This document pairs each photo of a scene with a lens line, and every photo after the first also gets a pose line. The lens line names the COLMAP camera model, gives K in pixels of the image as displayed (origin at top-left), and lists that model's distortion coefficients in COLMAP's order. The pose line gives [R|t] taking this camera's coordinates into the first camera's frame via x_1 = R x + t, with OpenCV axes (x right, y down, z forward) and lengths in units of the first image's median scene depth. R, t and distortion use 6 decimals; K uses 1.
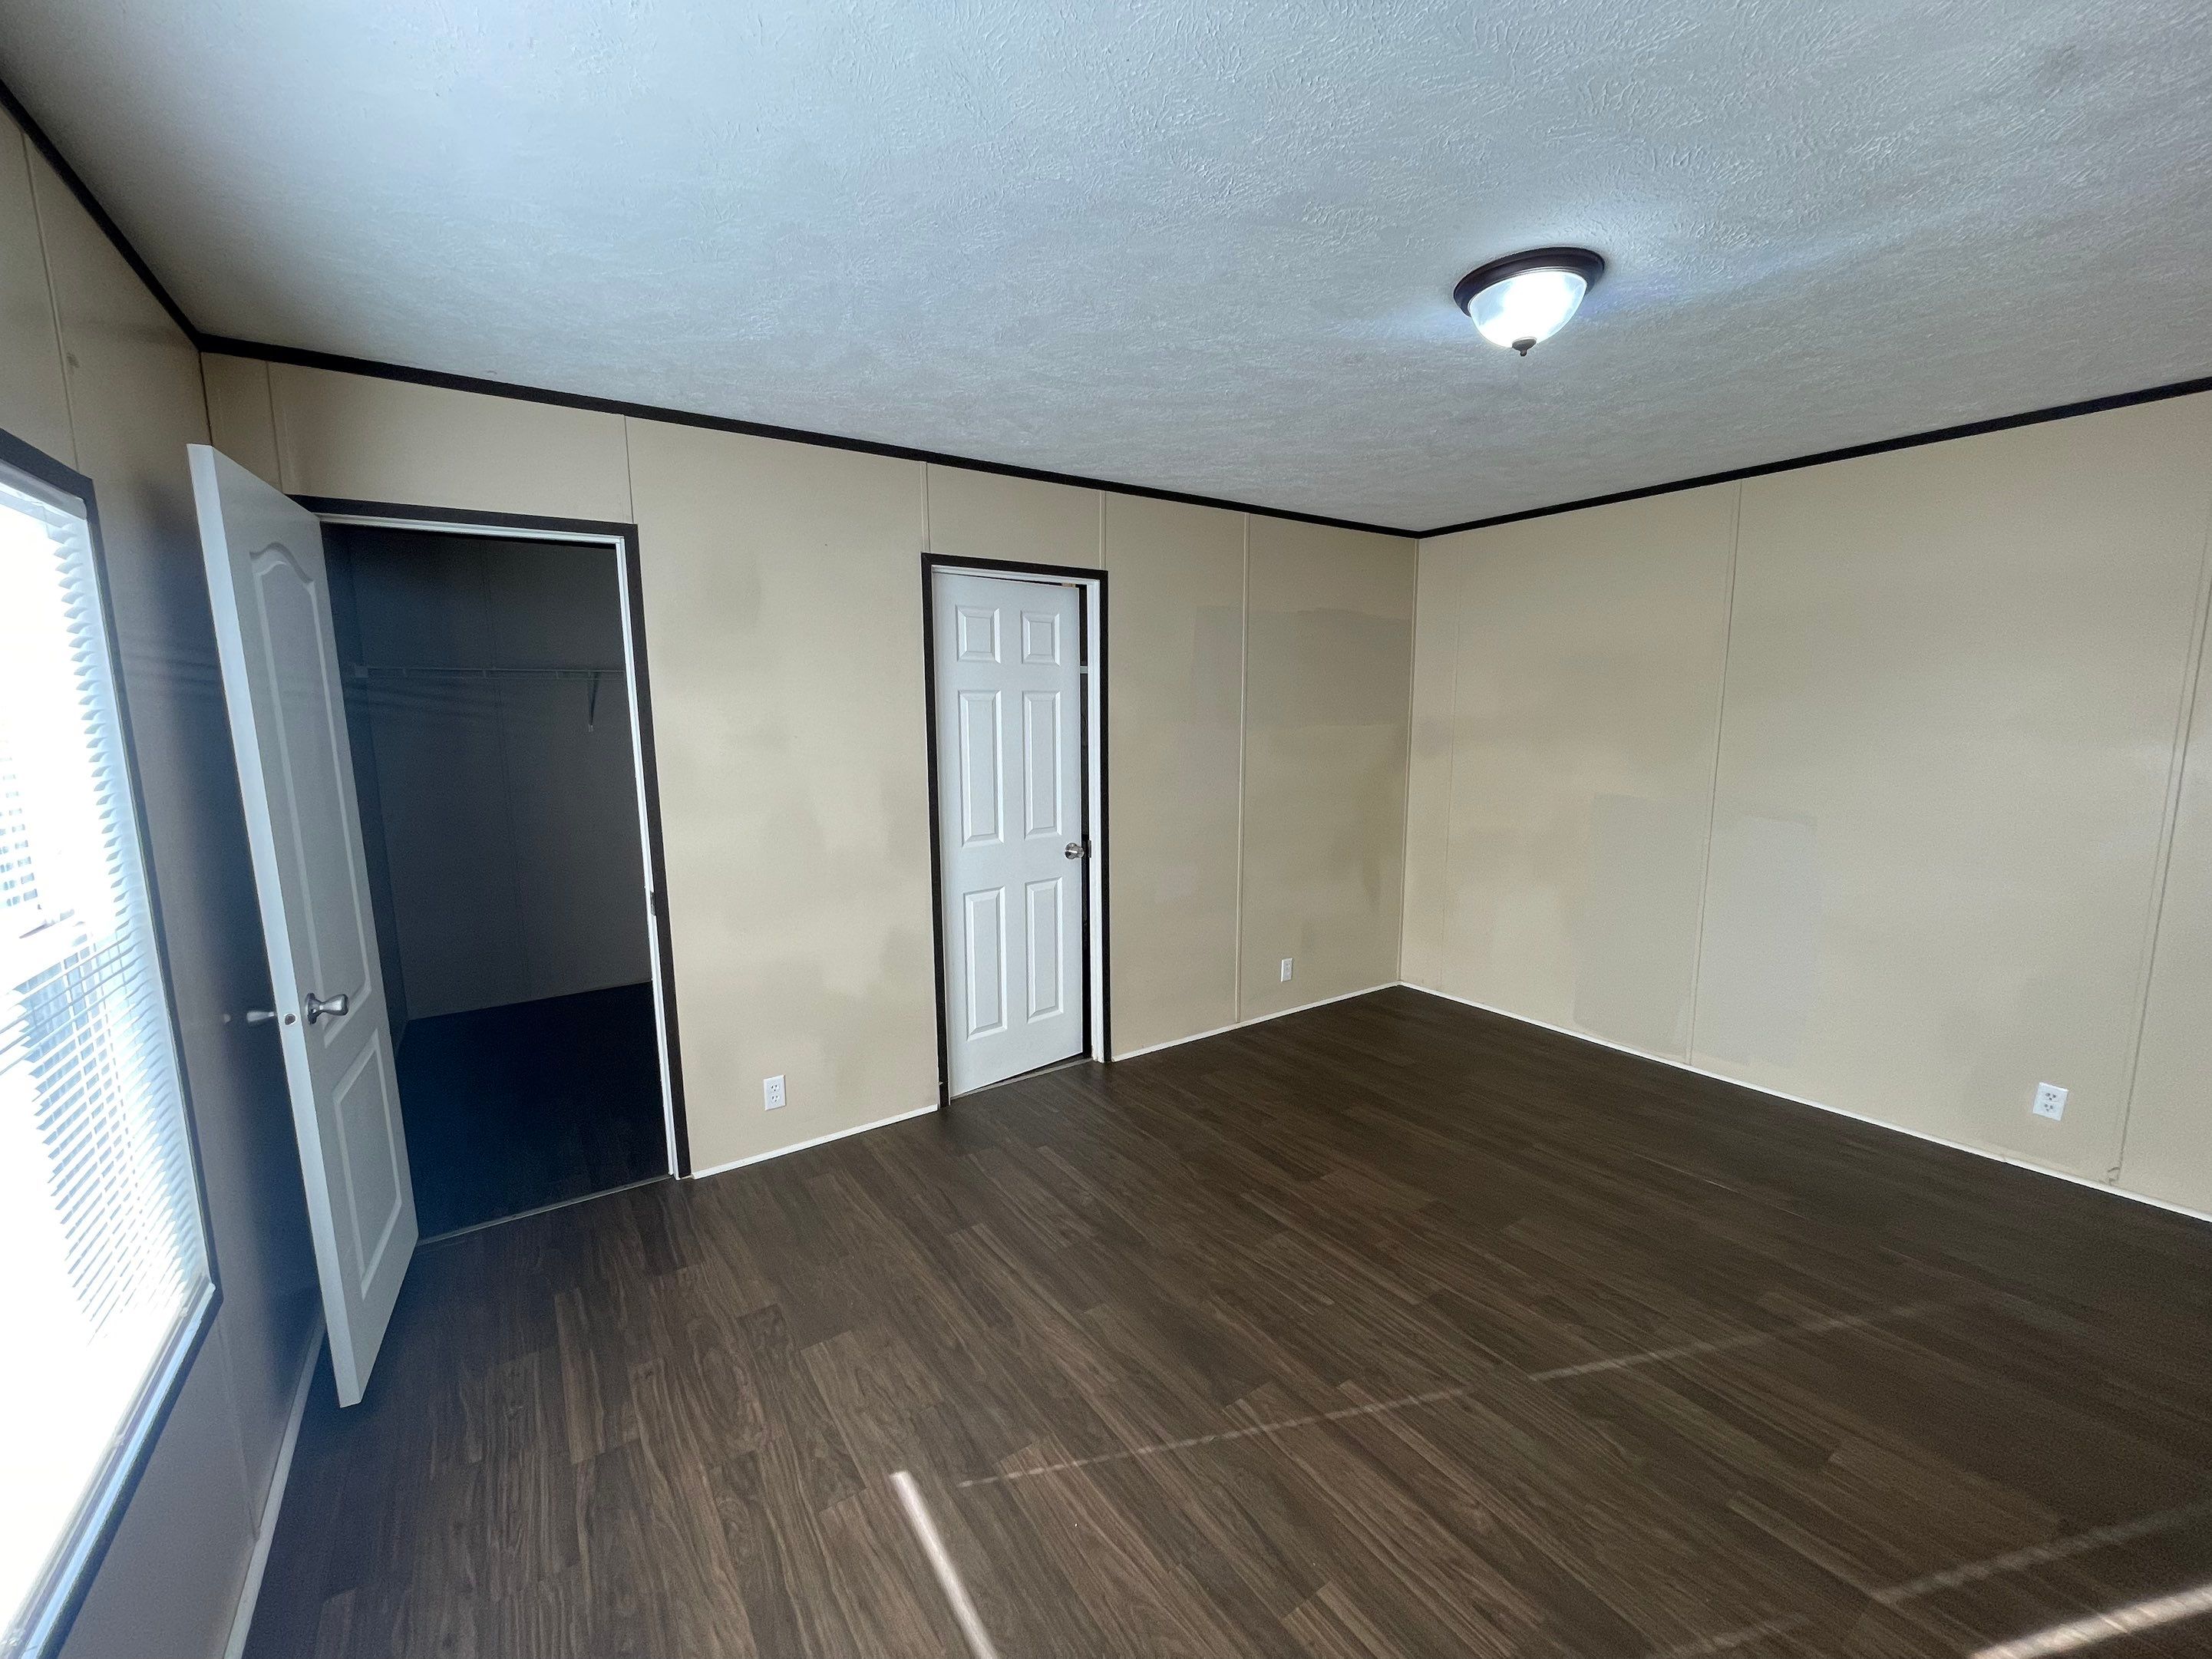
lens RADIAL K [[930.2, 0, 1106.0], [0, 930.2, 829.5], [0, 0, 1]] dist [0.001081, 0.000180]
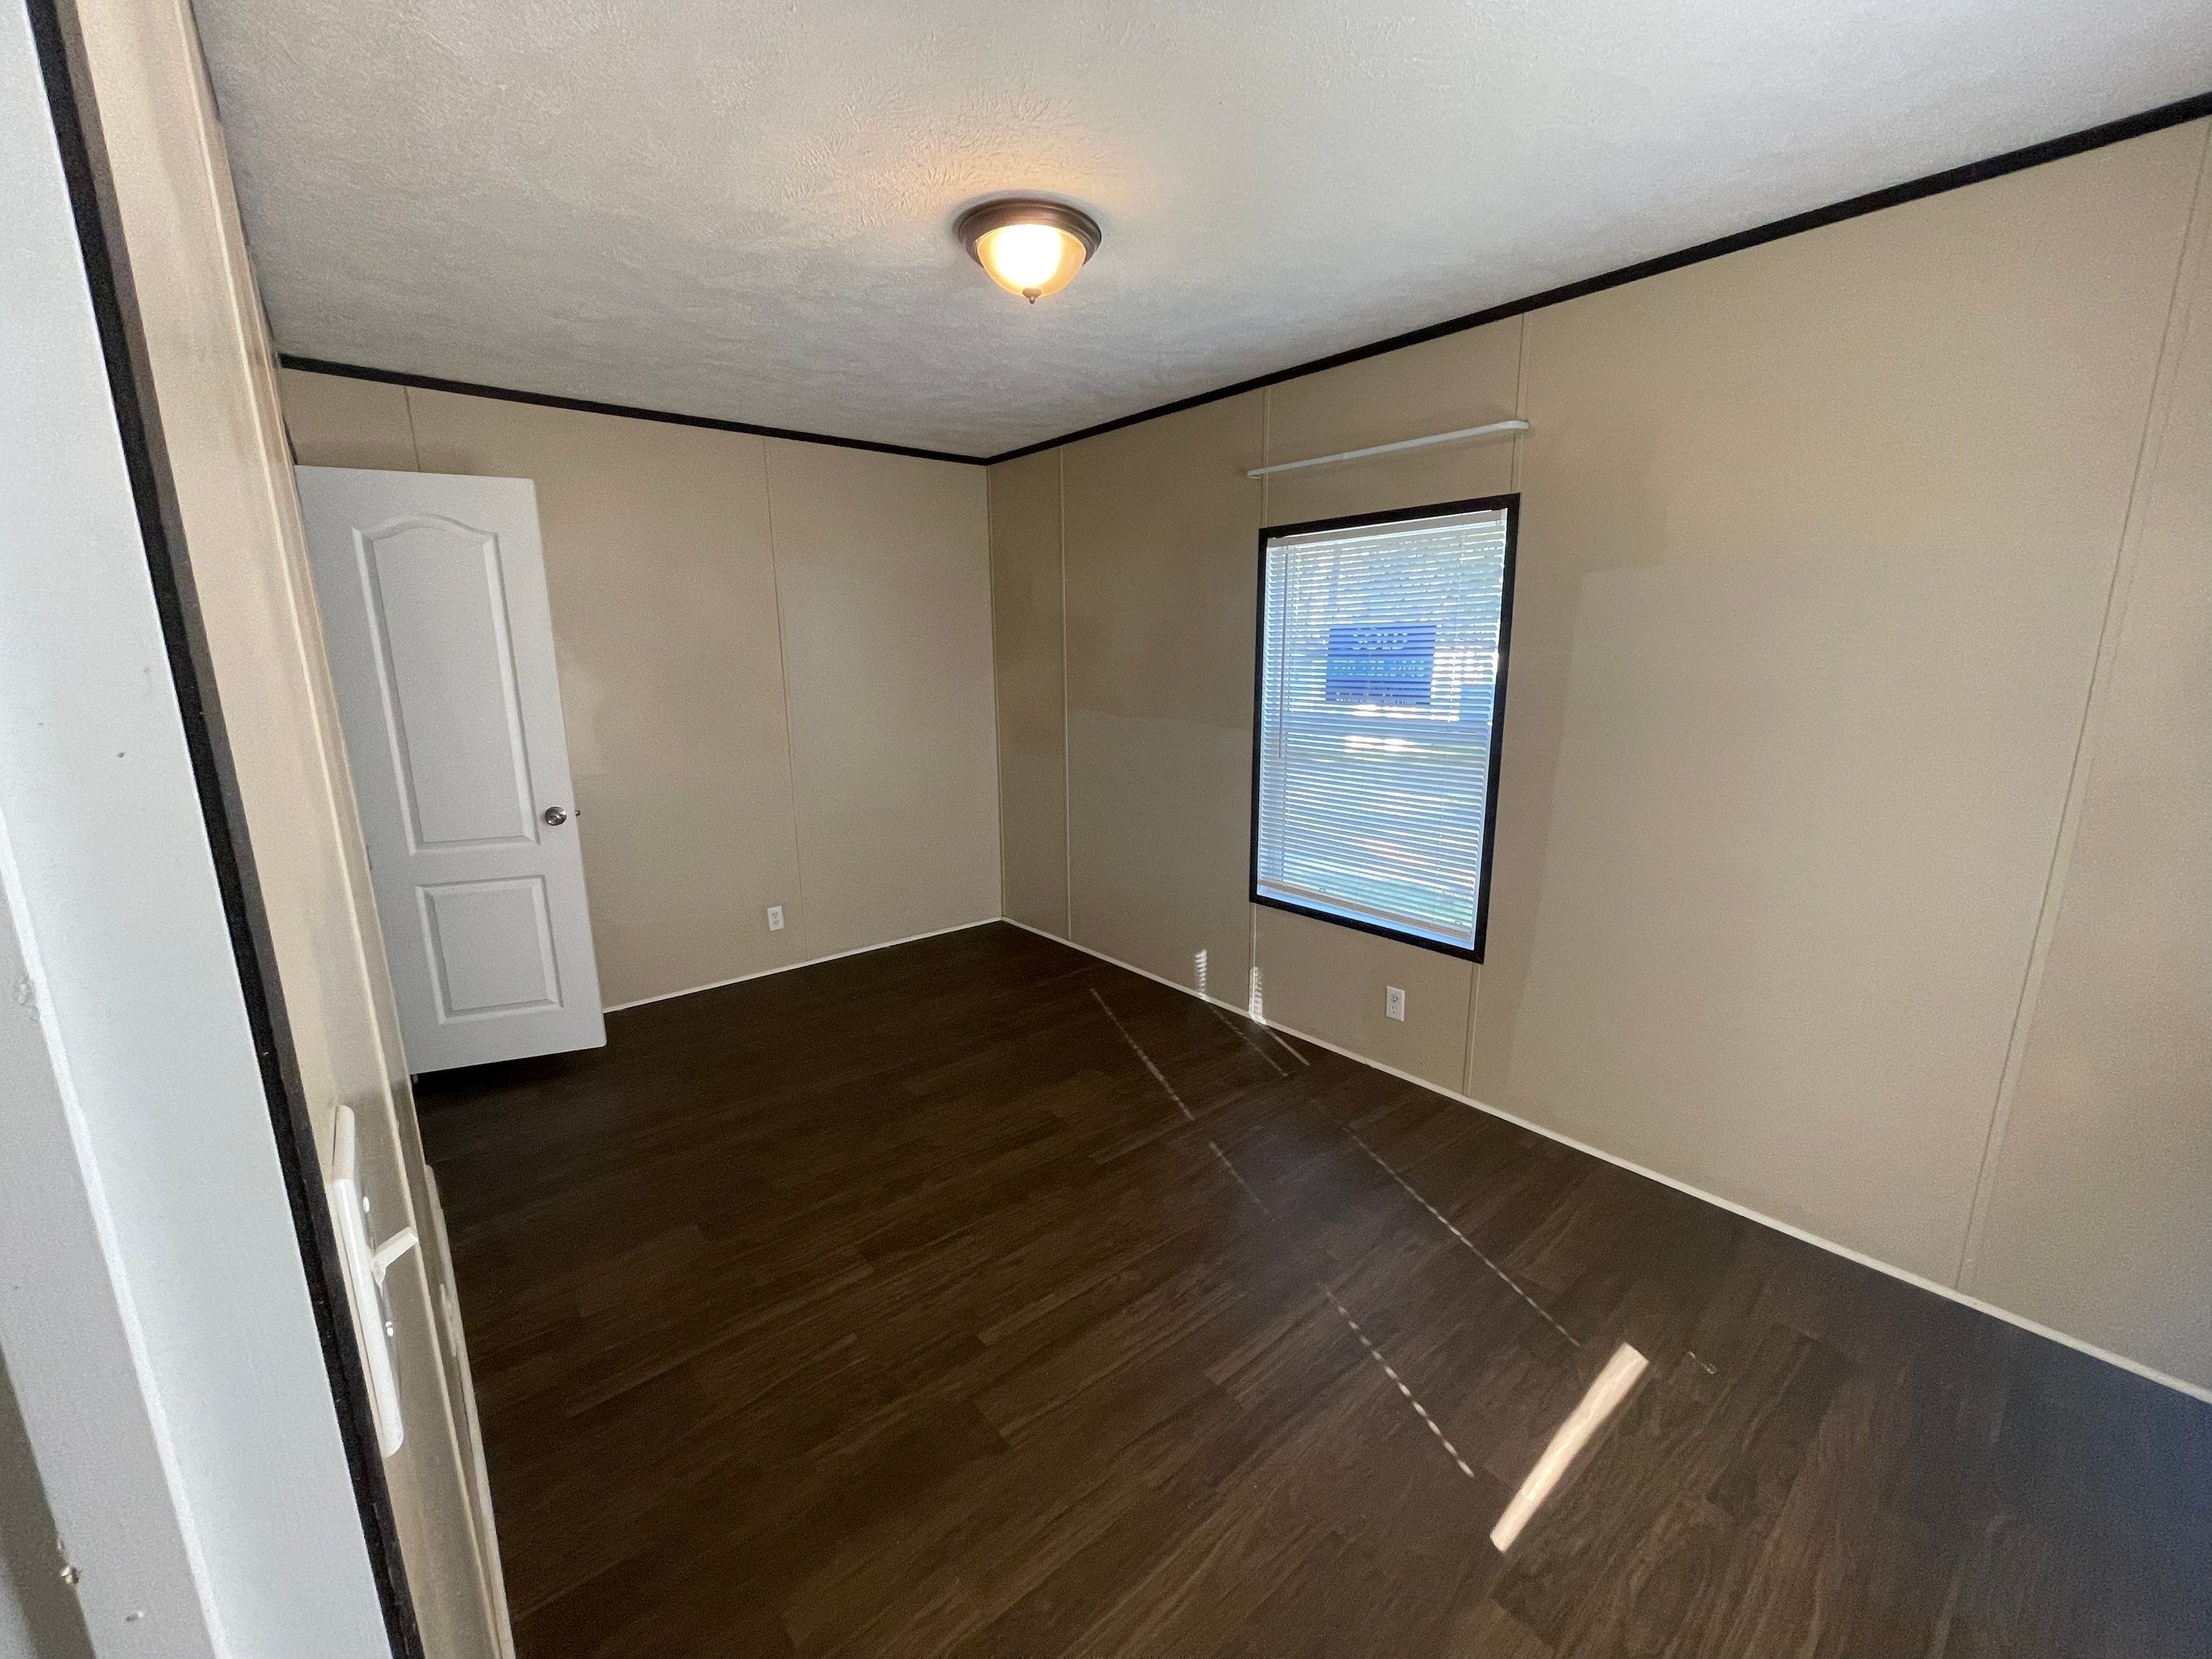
lens RADIAL K [[880.4, 0, 1106.0], [0, 880.4, 829.5], [0, 0, 1]] dist [0.000019, 0.000290]
pose [[-0.111342, -0.185301, 0.976354, -0.680565], [0.127234, 0.971719, 0.198931, -0.118020], [-0.985604, 0.146374, -0.084617, 1.038568]]
